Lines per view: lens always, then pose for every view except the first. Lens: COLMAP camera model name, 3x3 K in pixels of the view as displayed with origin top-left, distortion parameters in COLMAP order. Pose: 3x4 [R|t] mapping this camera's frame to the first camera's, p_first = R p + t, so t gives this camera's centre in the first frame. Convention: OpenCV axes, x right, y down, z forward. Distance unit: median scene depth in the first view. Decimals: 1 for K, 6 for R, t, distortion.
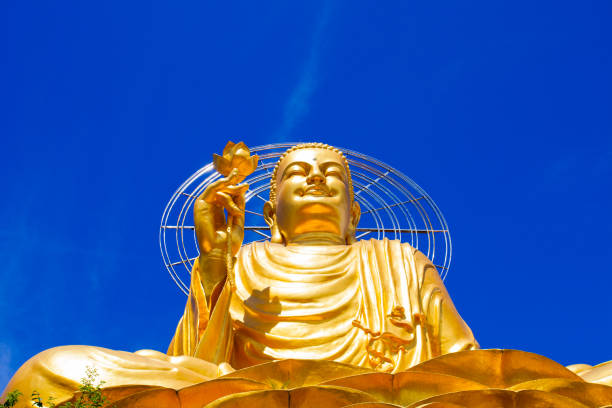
lens RADIAL K [[671.5, 0, 306.0], [0, 671.5, 204.0], [0, 0, 1]] dist [0.004952, -0.004753]
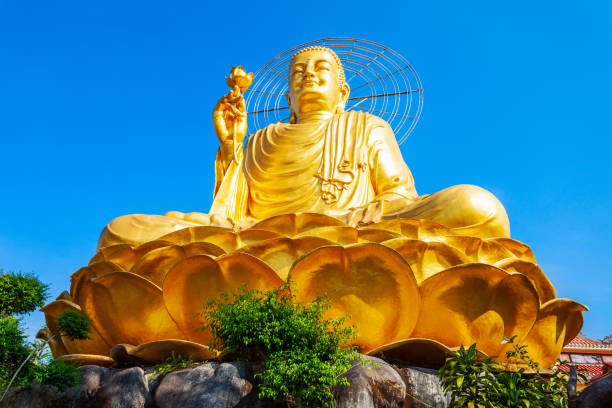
lens RADIAL K [[454.0, 0, 306.0], [0, 454.0, 204.0], [0, 0, 1]] dist [0.000958, -0.000104]
pose [[0.966748, -0.081990, -0.242231, 0.300924], [0.151367, 0.946922, 0.283596, -0.068772], [0.206122, -0.310831, 0.927846, -0.047923]]
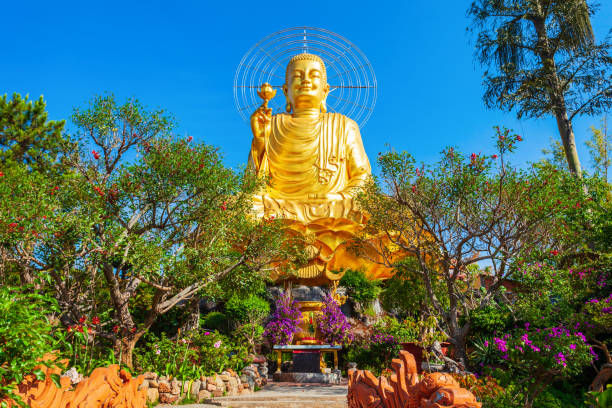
lens RADIAL K [[454.0, 0, 306.0], [0, 454.0, 204.0], [0, 0, 1]] dist [0.000958, -0.000104]
pose [[0.998520, 0.020924, -0.050205, 0.124528], [0.007597, 0.860339, 0.509666, -0.569574], [0.053858, -0.509292, 0.858907, -0.572666]]
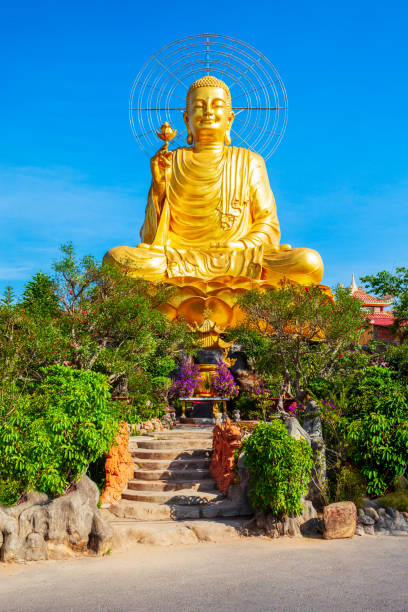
lens RADIAL K [[588.9, 0, 204.0], [0, 588.9, 306.0], [0, 0, 1]] dist [0.001550, -0.000903]
pose [[0.997561, 0.031168, -0.062462, 0.166880], [0.017901, 0.750649, 0.660459, -0.984720], [0.067472, -0.659966, 0.748259, -0.879608]]
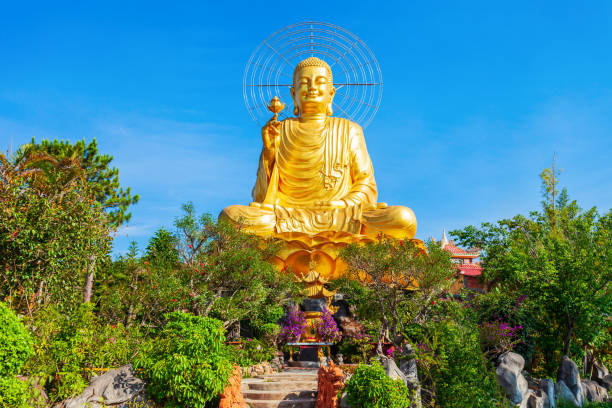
lens RADIAL K [[533.6, 0, 306.0], [0, 533.6, 204.0], [0, 0, 1]] dist [-0.003508, -0.000626]
pose [[0.997237, 0.019979, -0.071550, 0.168294], [0.025349, 0.813828, 0.580553, -0.993908], [0.069828, -0.580762, 0.811073, -0.890704]]
